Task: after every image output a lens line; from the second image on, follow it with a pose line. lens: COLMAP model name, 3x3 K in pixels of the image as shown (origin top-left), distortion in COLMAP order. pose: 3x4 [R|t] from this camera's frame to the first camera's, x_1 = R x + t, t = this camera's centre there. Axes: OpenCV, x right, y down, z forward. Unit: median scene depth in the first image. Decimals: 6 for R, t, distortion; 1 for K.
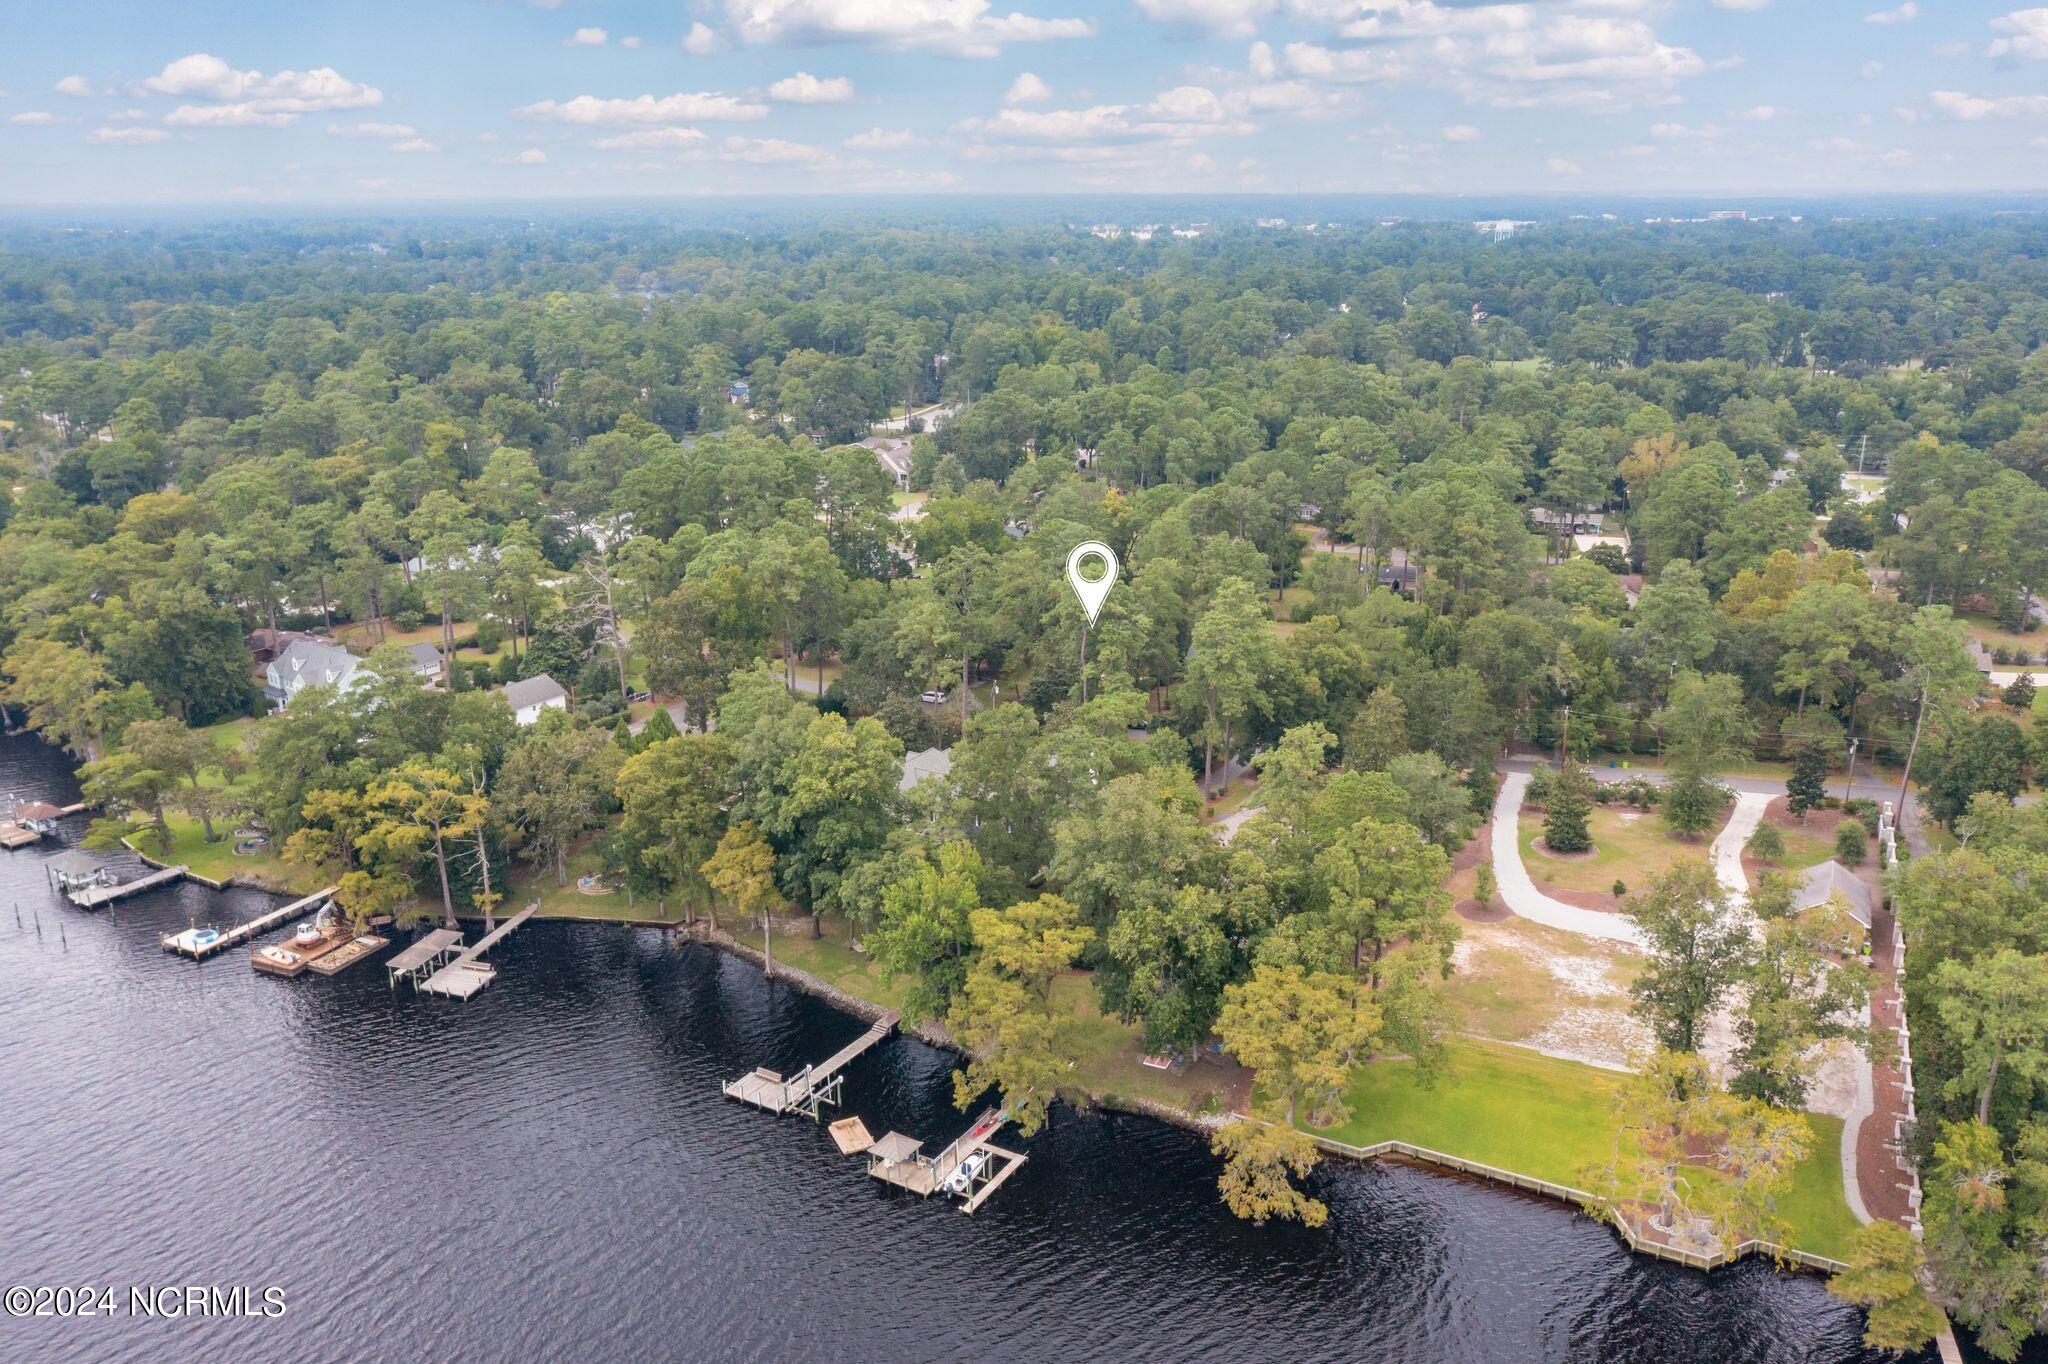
lens RADIAL K [[1586.8, 0, 969.6], [0, 1586.8, 683.9], [0, 0, 1]] dist [-0.002418, 0.001059]
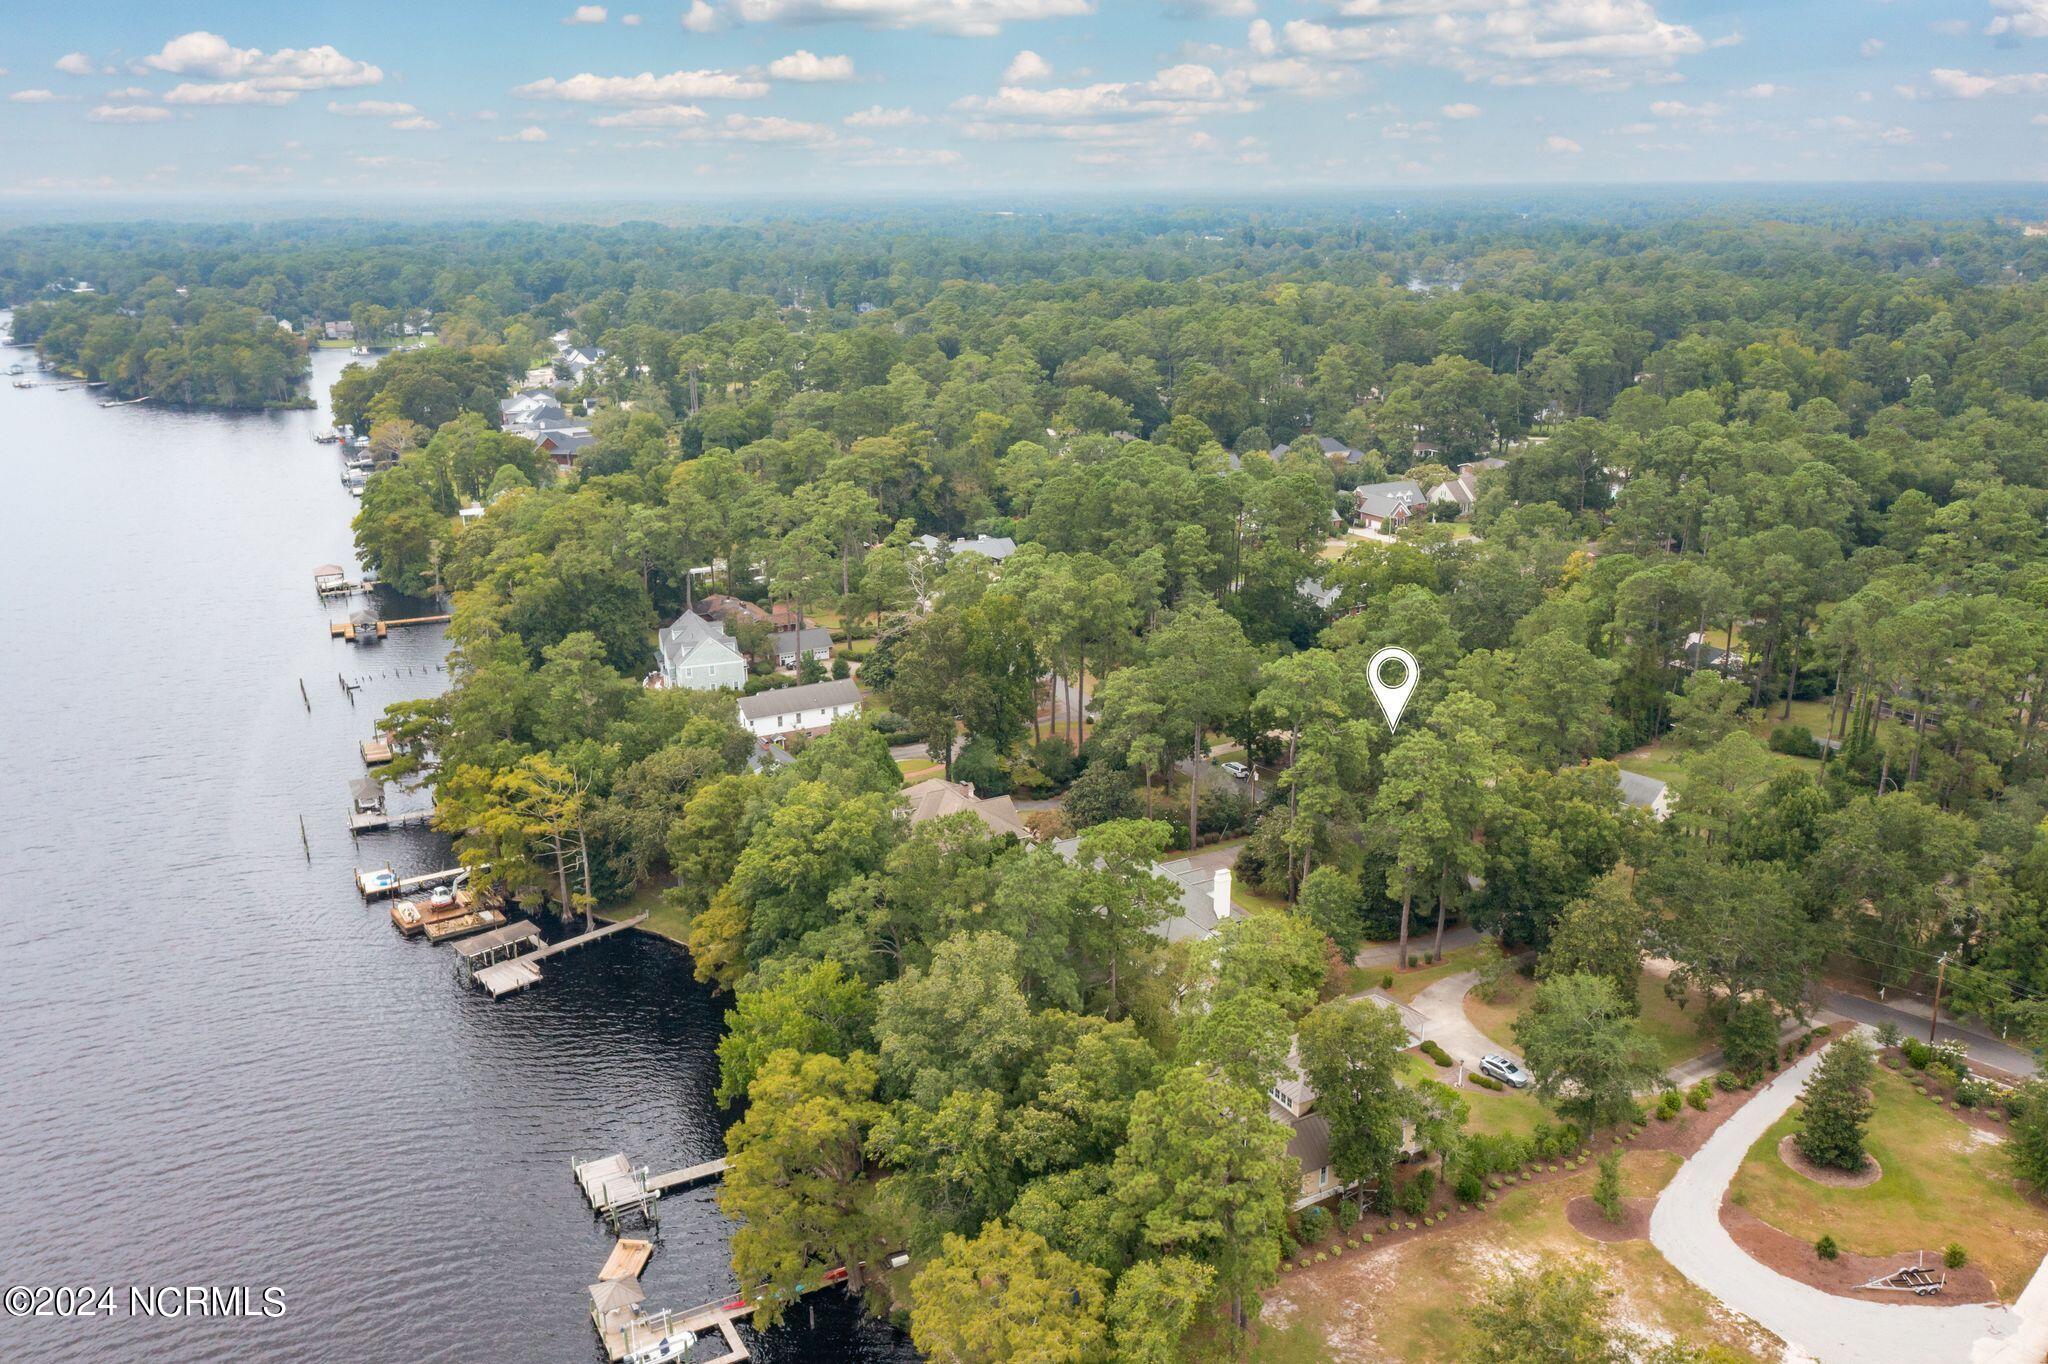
lens RADIAL K [[1586.8, 0, 969.6], [0, 1586.8, 683.9], [0, 0, 1]] dist [-0.002418, 0.001059]
pose [[0.870868, 0.148282, -0.468616, 0.354836], [-0.144509, 0.988514, 0.044239, -0.078420], [0.469793, 0.029193, 0.882294, 0.227538]]
